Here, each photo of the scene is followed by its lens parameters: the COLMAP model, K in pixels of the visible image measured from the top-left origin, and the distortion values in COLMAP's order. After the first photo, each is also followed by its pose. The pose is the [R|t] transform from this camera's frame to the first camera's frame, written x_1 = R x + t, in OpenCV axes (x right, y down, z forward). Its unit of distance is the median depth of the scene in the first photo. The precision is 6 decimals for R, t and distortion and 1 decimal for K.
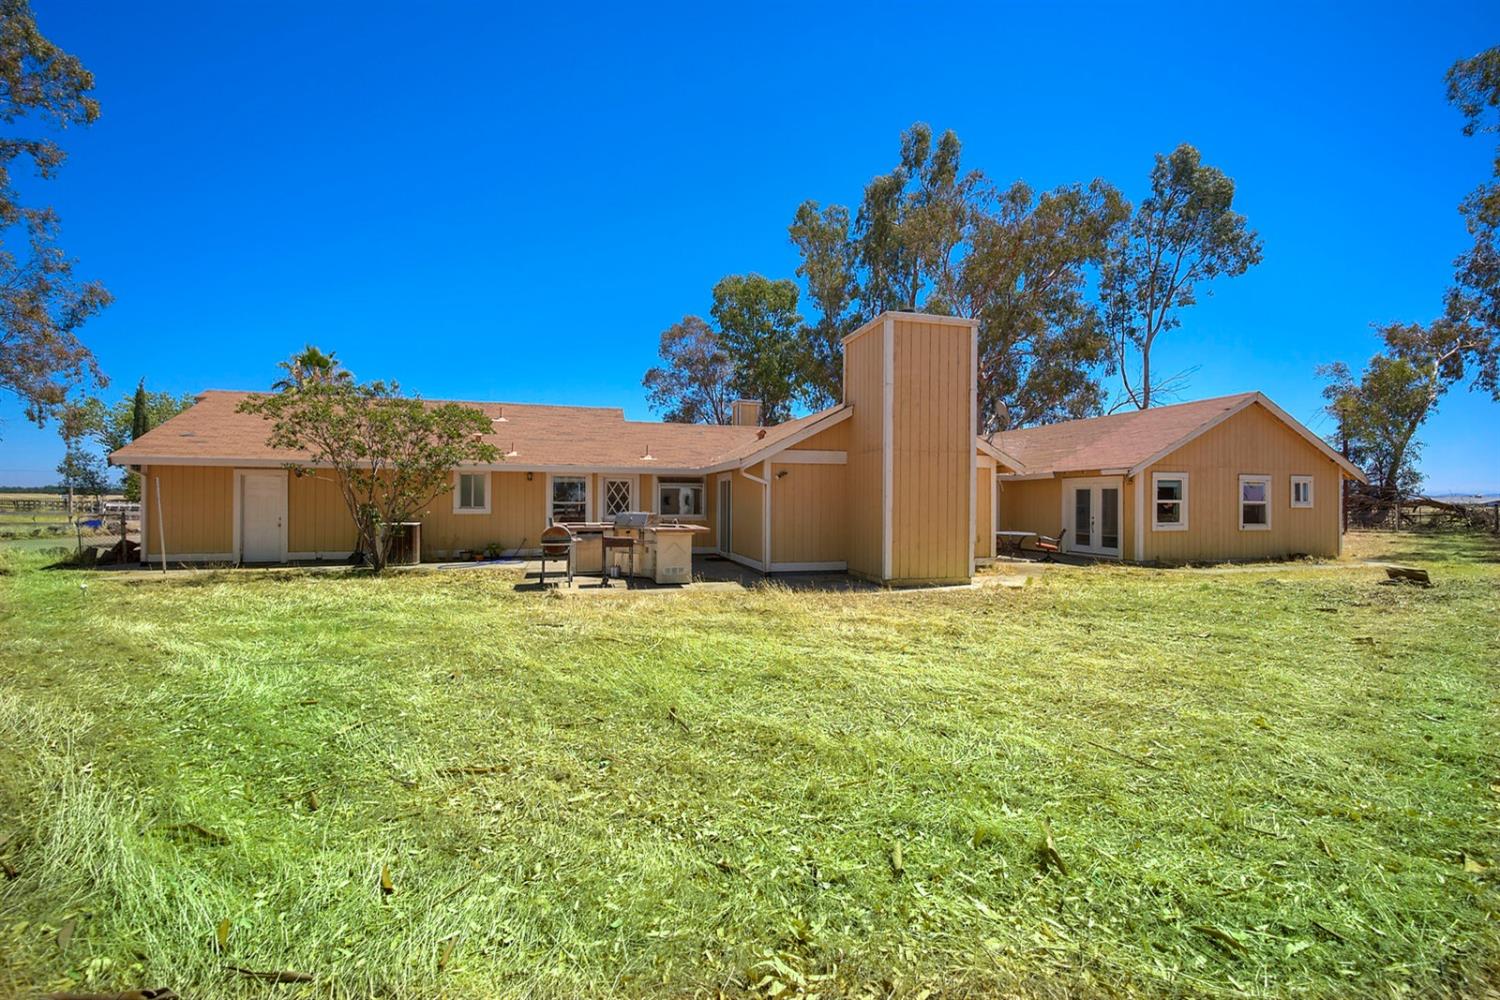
lens RADIAL K [[614.9, 0, 746.9], [0, 614.9, 496.0], [0, 0, 1]] dist [-0.000625, 0.000036]
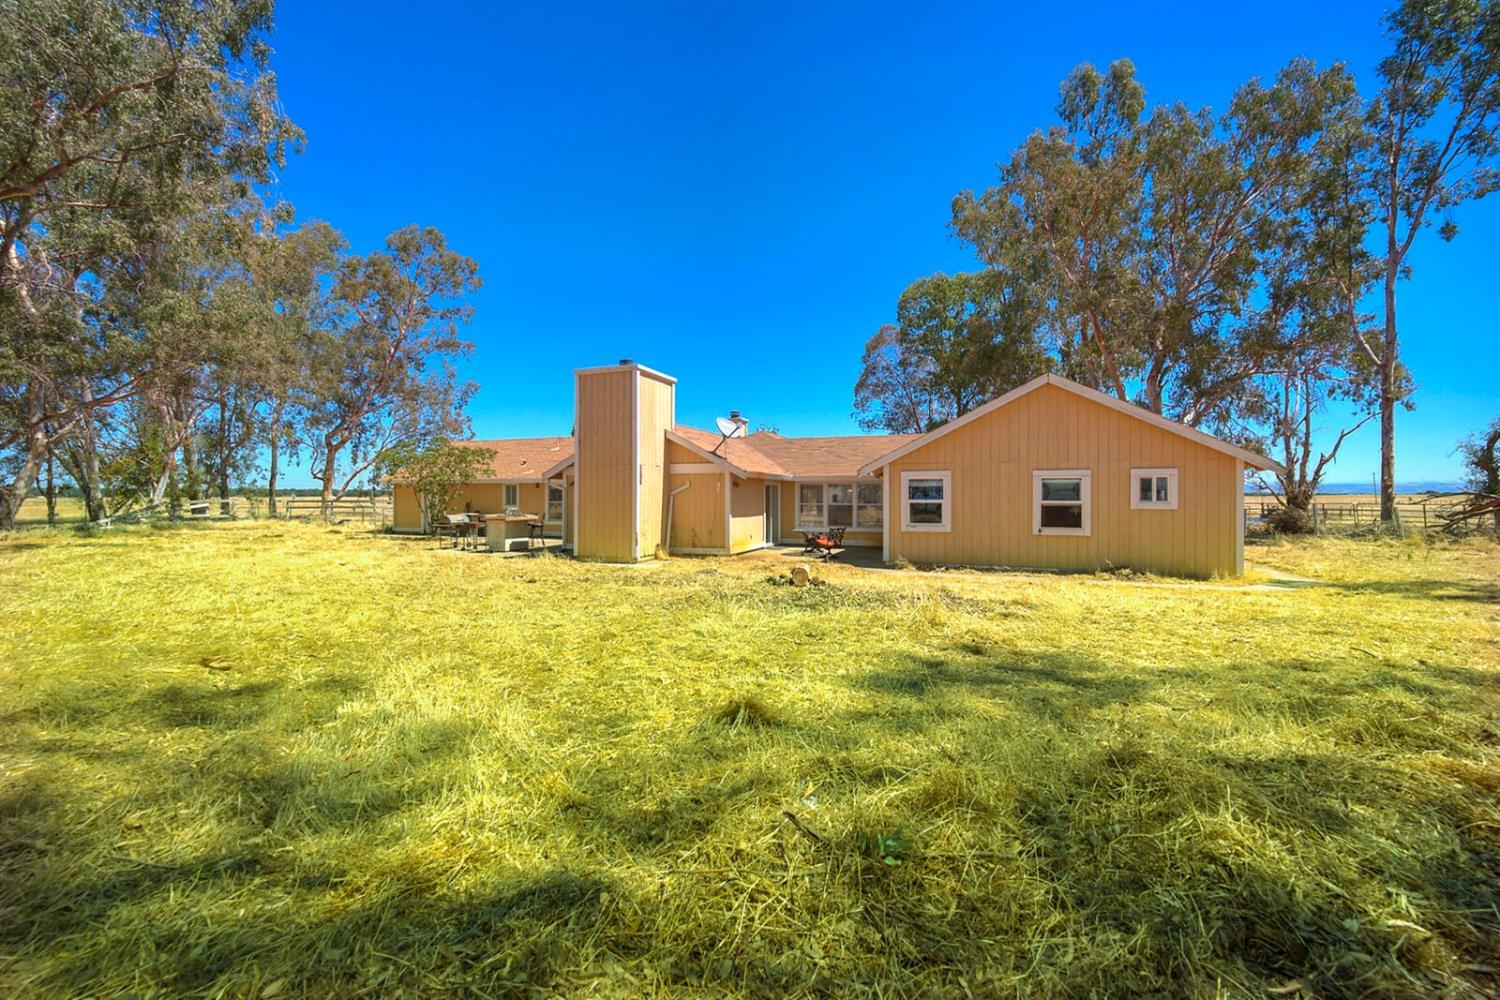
lens RADIAL K [[628.6, 0, 749.0], [0, 628.6, 502.4], [0, 0, 1]] dist [-0.000103, 0.000005]
pose [[0.795660, -0.004721, -0.605725, 1.004437], [0.003137, 0.999988, -0.003674, 0.012542], [0.605735, 0.001023, 0.795666, 0.047447]]
